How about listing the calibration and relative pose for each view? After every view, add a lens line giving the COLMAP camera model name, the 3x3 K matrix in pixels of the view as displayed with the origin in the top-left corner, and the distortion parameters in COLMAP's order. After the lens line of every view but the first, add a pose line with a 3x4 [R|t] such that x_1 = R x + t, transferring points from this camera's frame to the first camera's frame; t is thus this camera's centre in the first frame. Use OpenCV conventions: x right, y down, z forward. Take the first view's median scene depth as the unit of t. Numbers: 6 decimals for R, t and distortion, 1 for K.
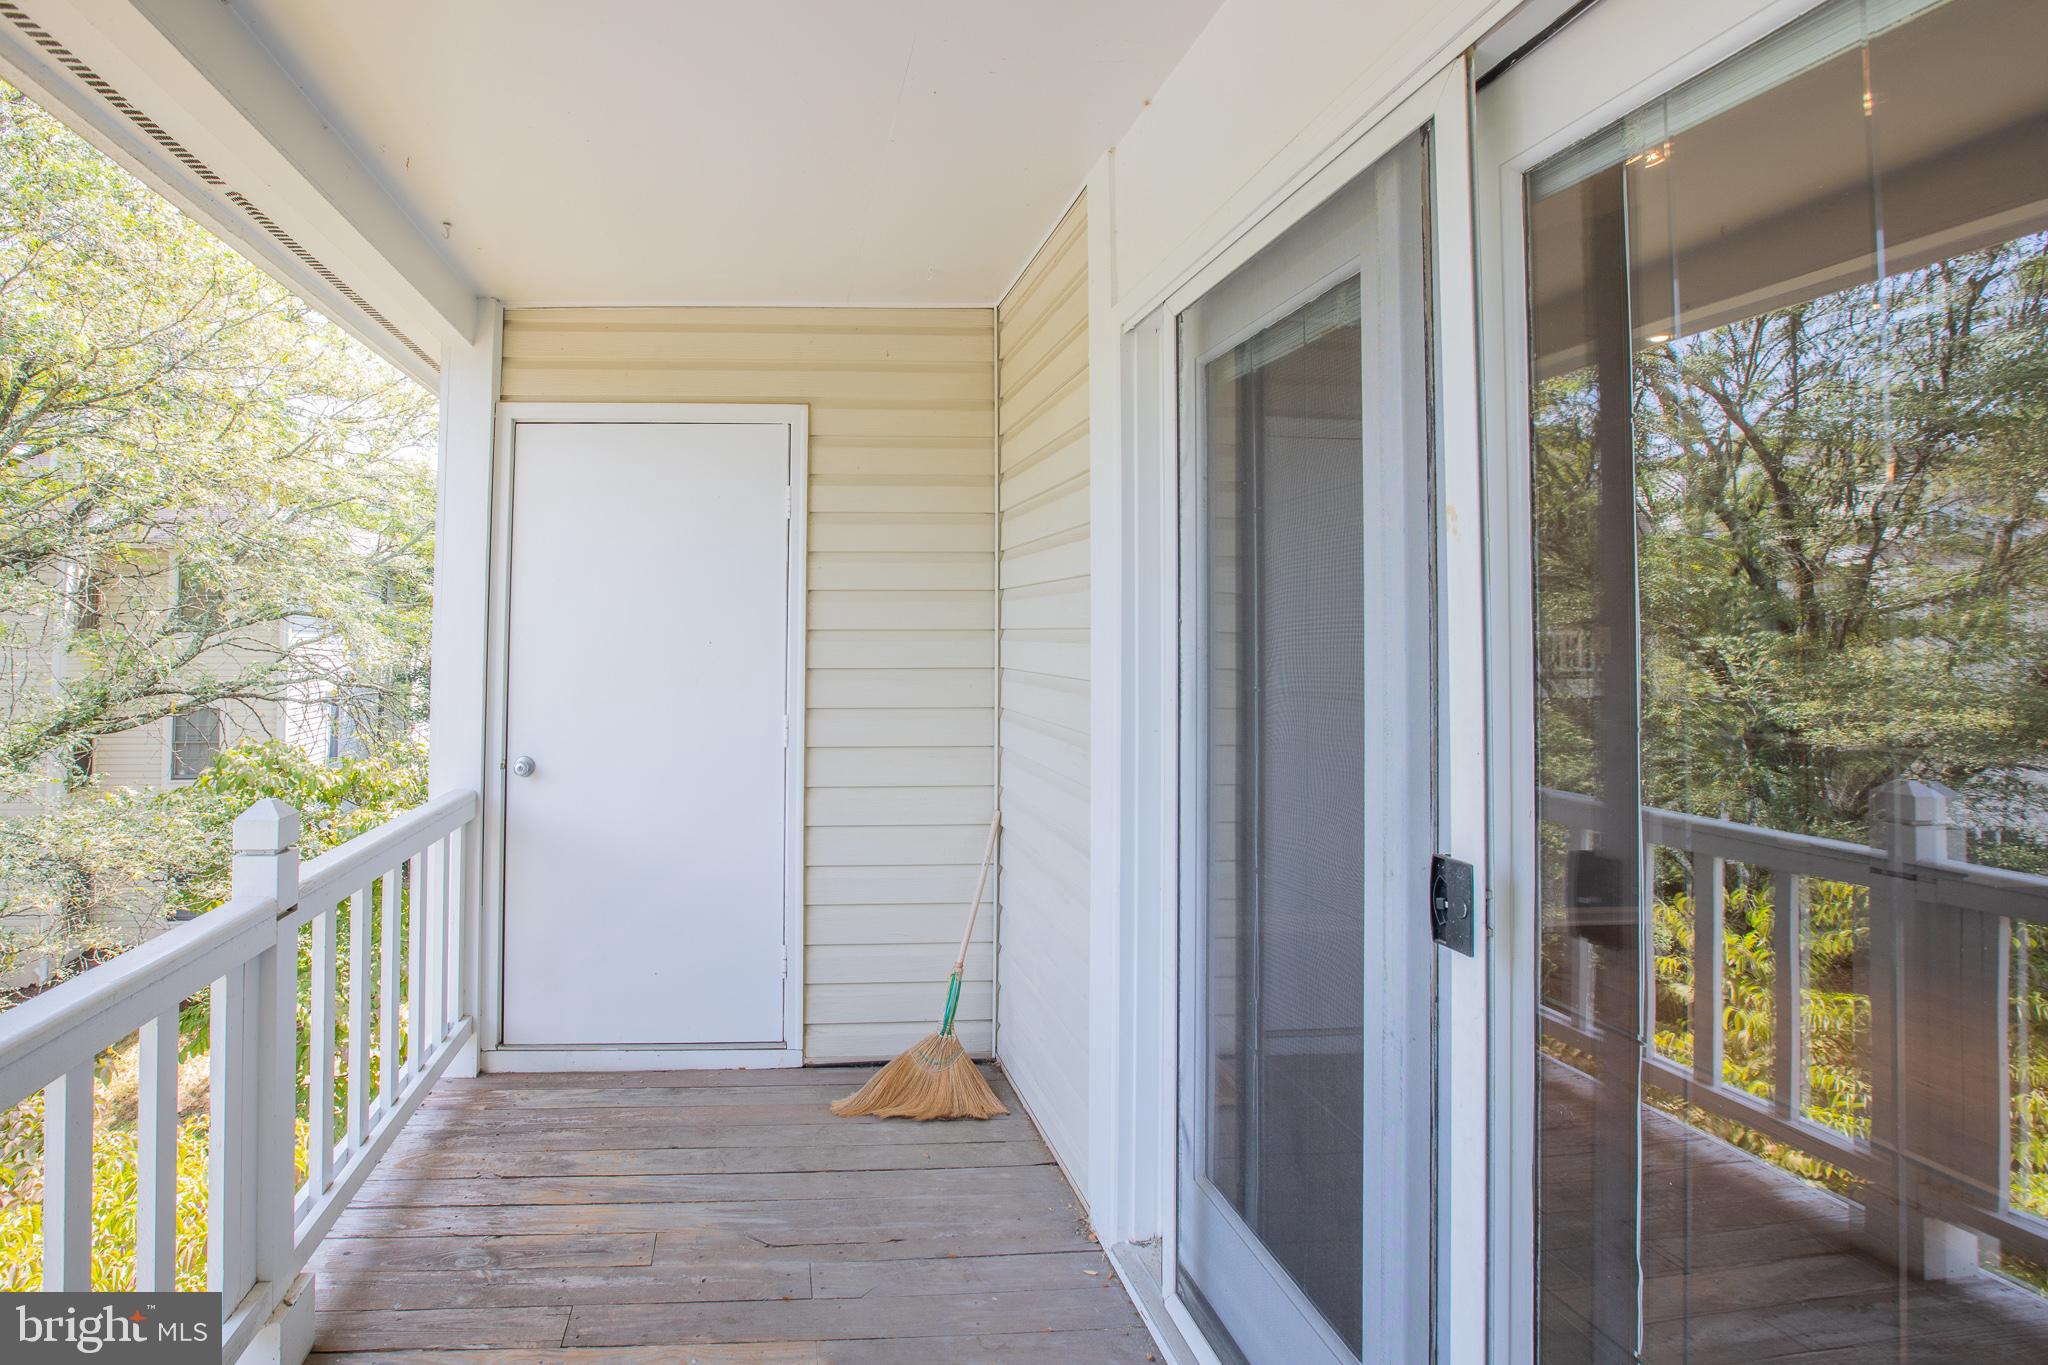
lens RADIAL K [[975.0, 0, 1024.8], [0, 975.0, 585.8], [0, 0, 1]] dist [-0.050152, 0.013488]
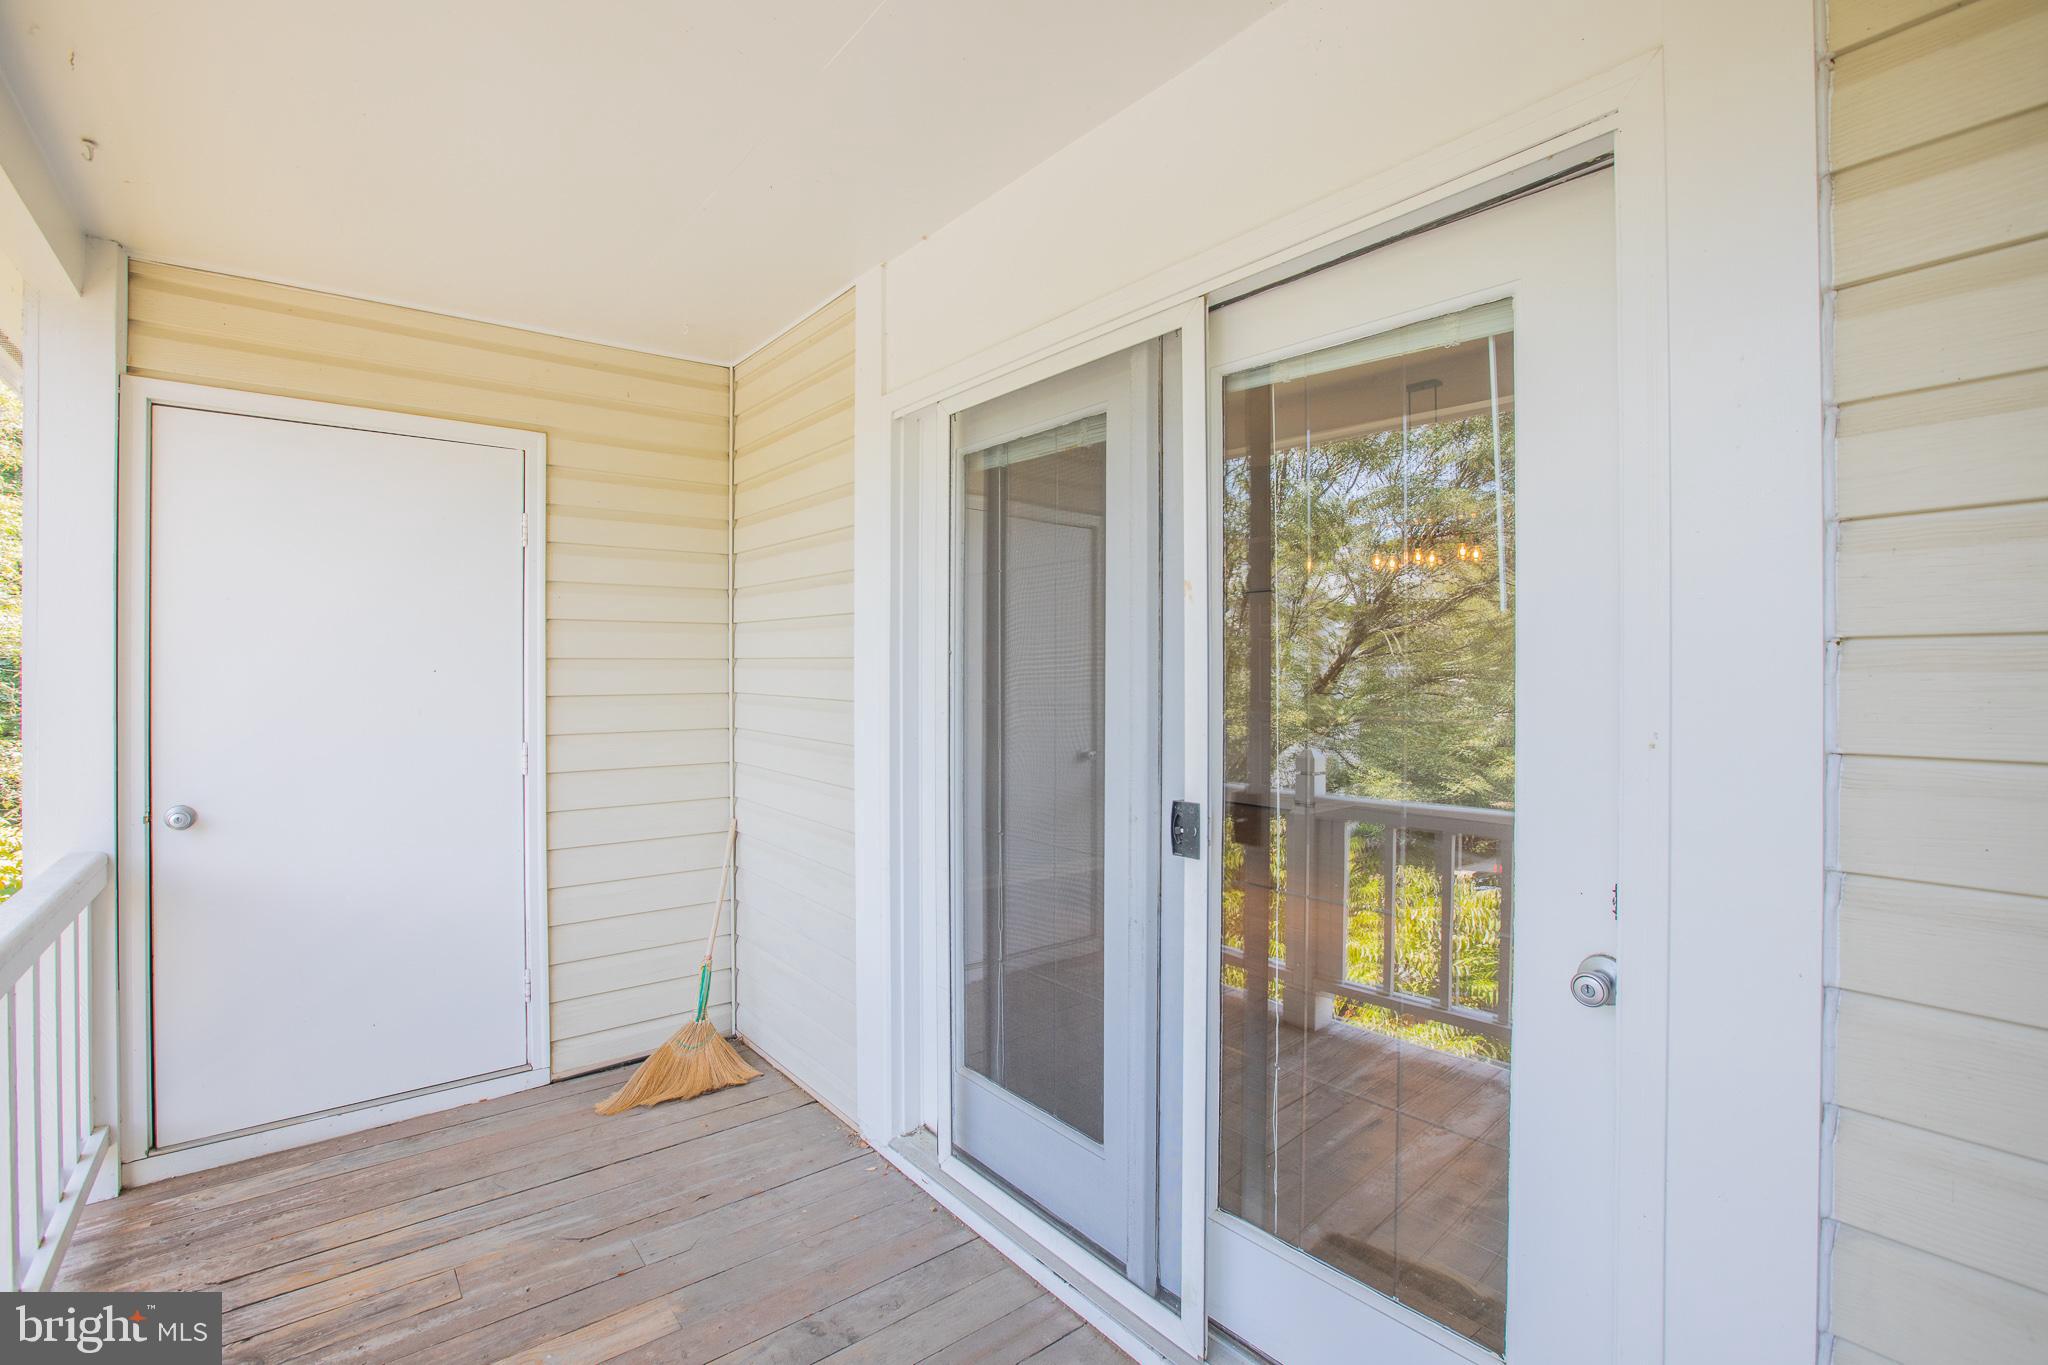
lens RADIAL K [[929.3, 0, 1012.3], [0, 929.3, 655.7], [0, 0, 1]] dist [-0.056889, 0.018520]
pose [[0.822771, 0.007487, 0.568324, -0.395674], [-0.029807, 0.999106, 0.029989, 0.001017], [-0.567591, -0.041614, 0.822258, -0.059053]]
